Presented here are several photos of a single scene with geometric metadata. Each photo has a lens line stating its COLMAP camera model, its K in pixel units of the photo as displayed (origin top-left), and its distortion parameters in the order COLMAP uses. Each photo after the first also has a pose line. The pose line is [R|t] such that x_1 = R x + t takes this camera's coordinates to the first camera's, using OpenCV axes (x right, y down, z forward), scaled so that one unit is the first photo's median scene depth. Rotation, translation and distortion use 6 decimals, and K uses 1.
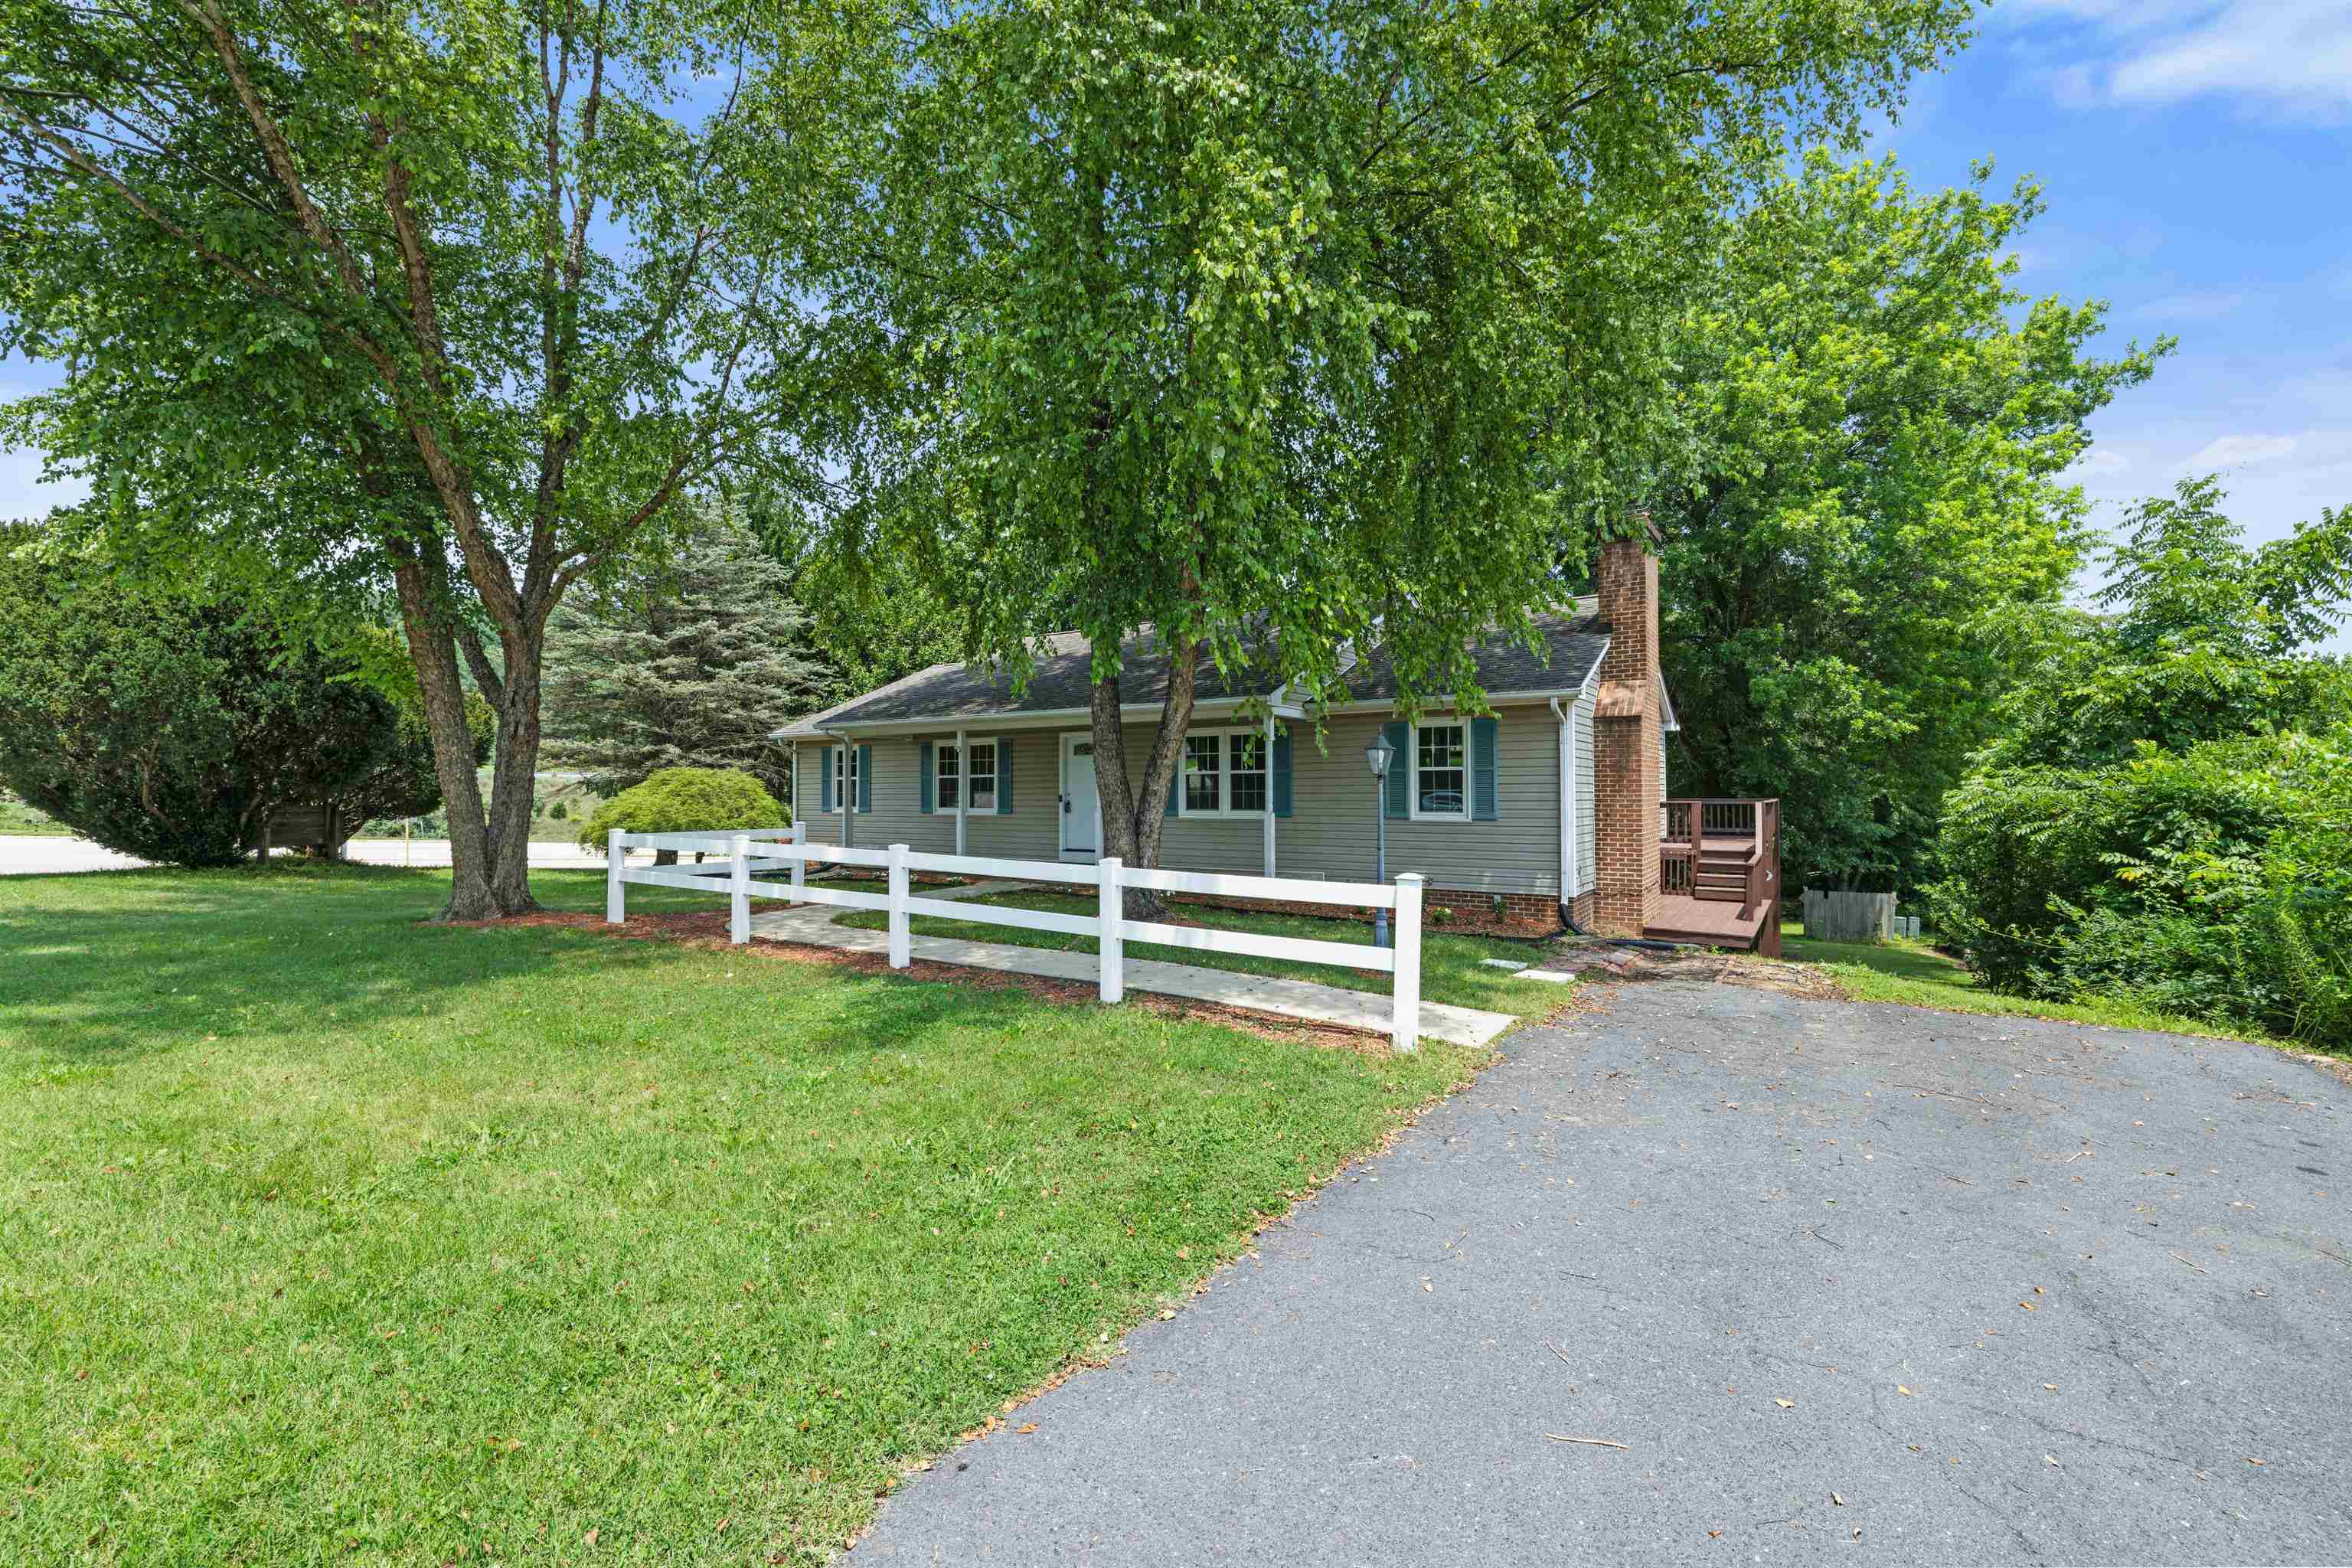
lens RADIAL K [[1045.1, 0, 1146.2], [0, 1045.1, 726.6], [0, 0, 1]] dist [0.001591, 0.000141]
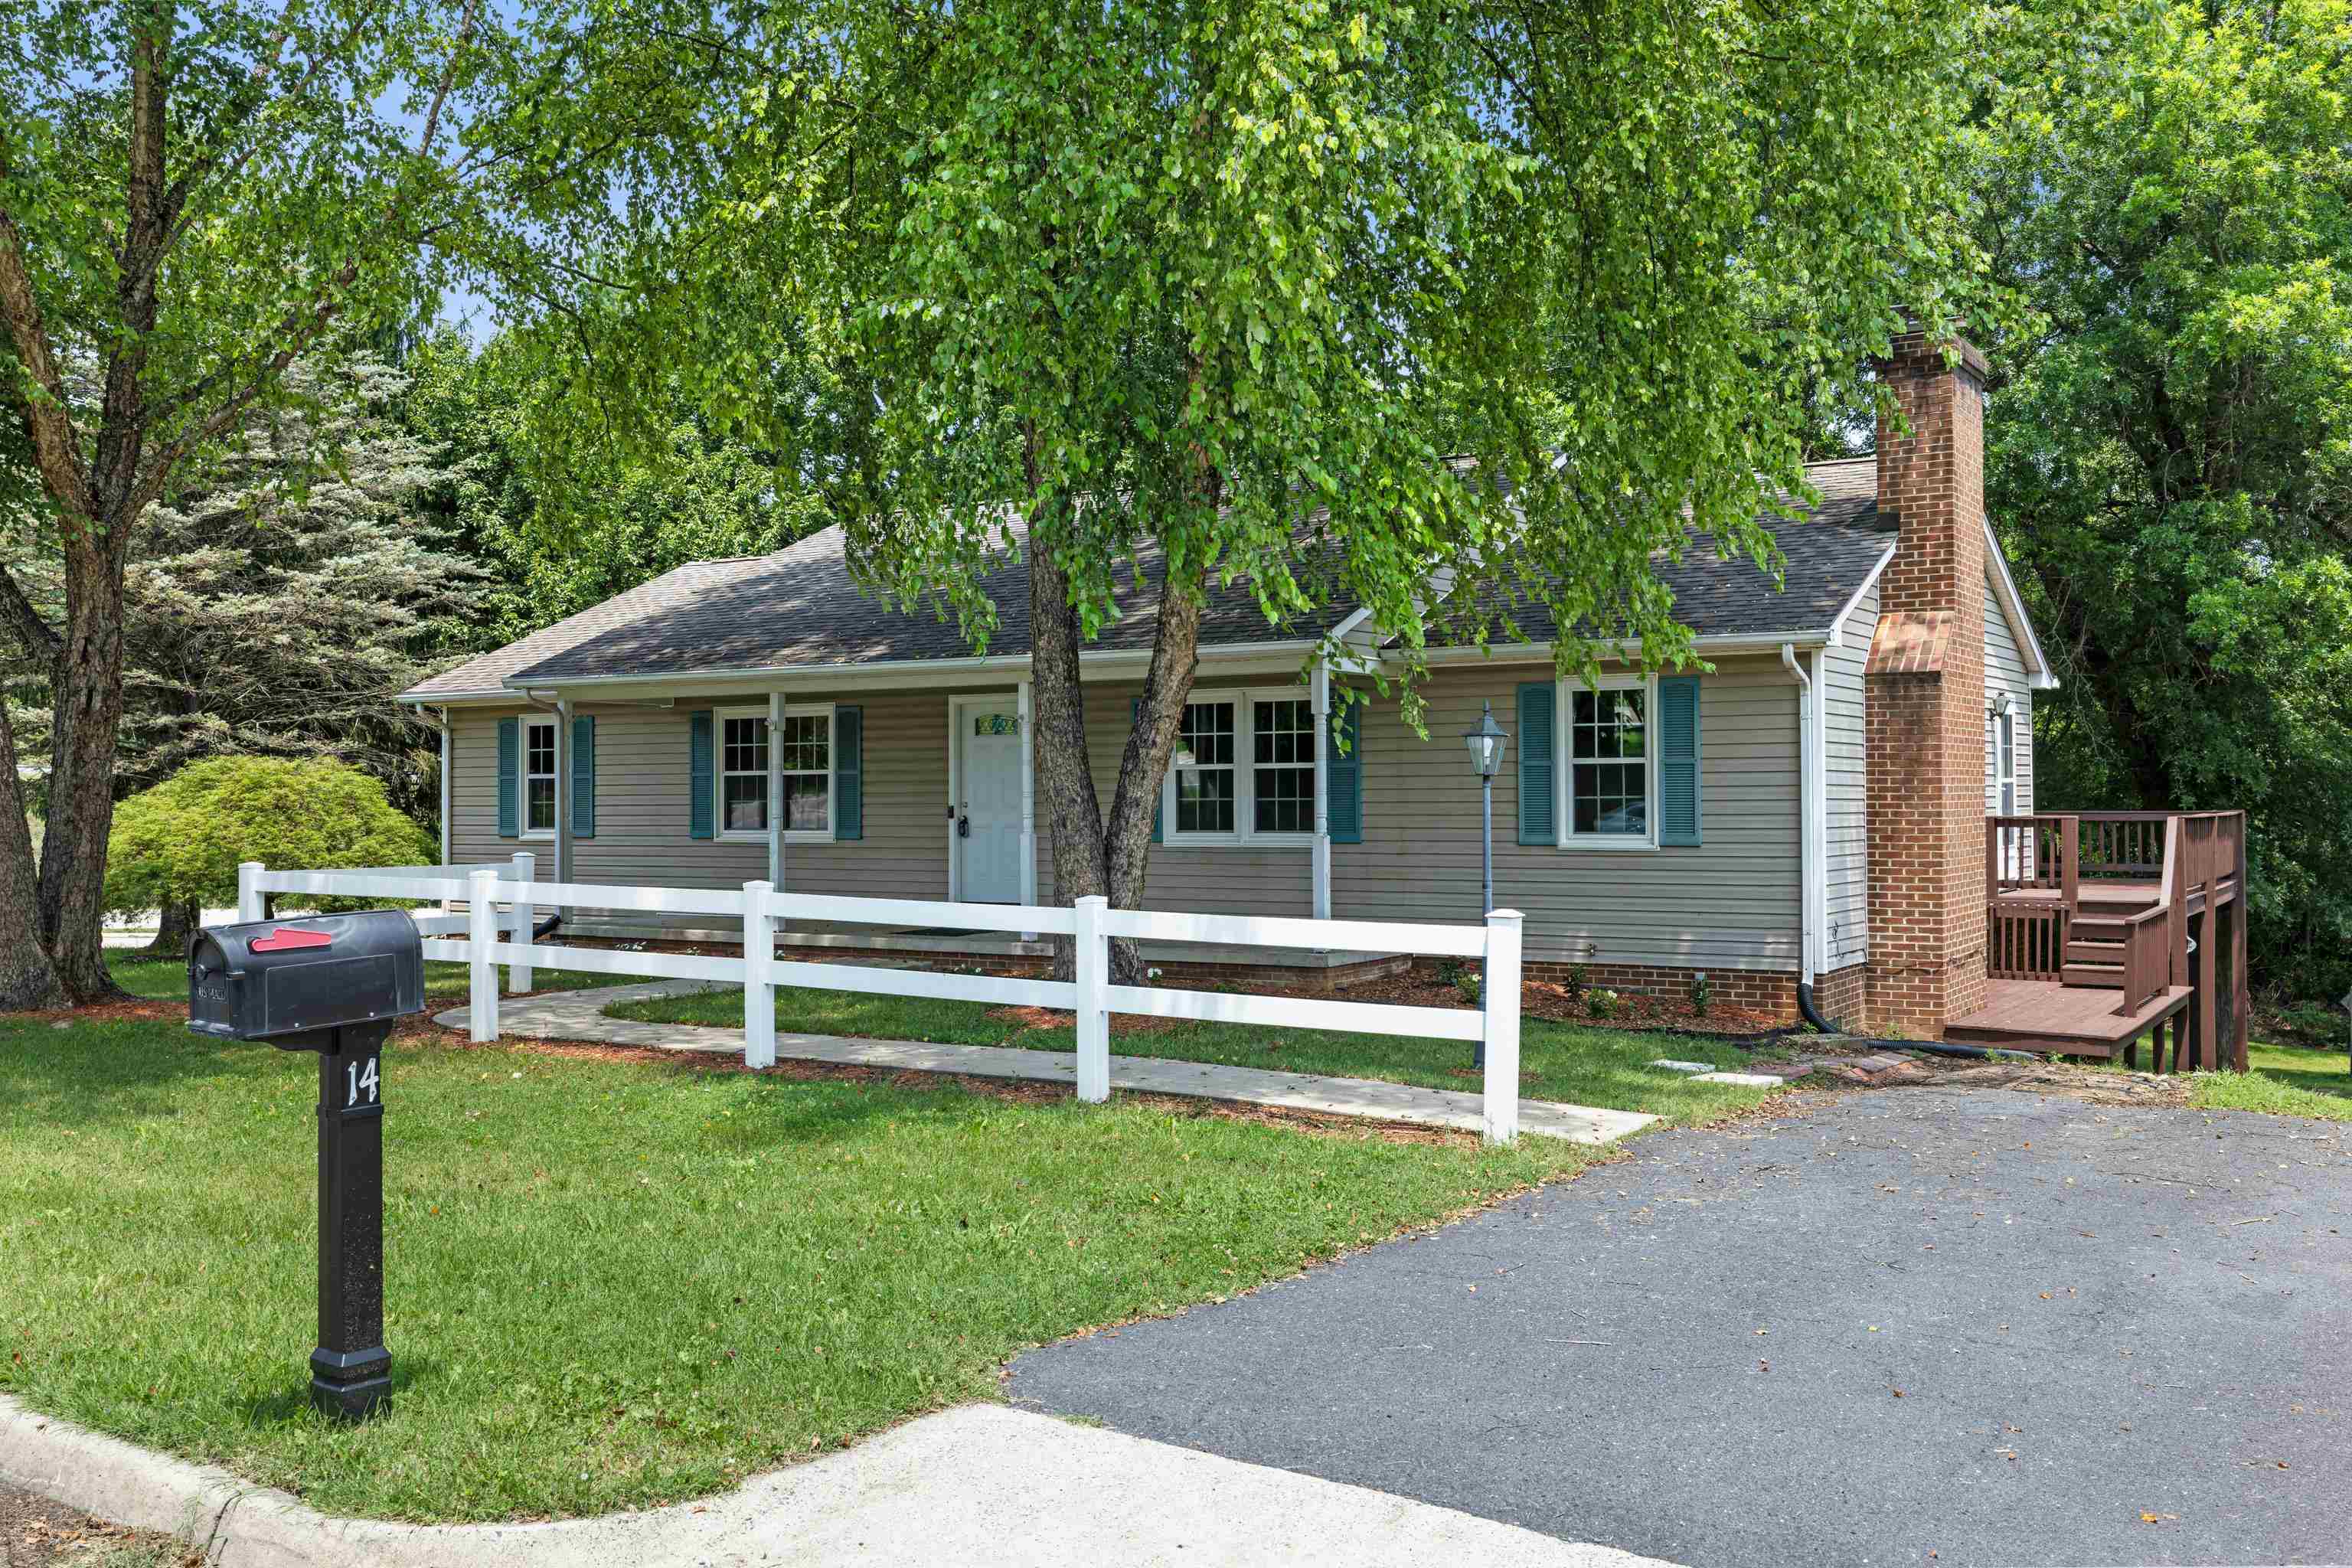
lens RADIAL K [[2142.6, 0, 1170.7], [0, 2142.6, 786.3], [0, 0, 1]] dist [-0.099499, 0.000000]
pose [[0.998935, -0.001696, 0.046099, -0.021582], [-0.000886, 0.998435, 0.055925, -0.011900], [-0.046122, -0.055906, 0.997370, -0.186305]]
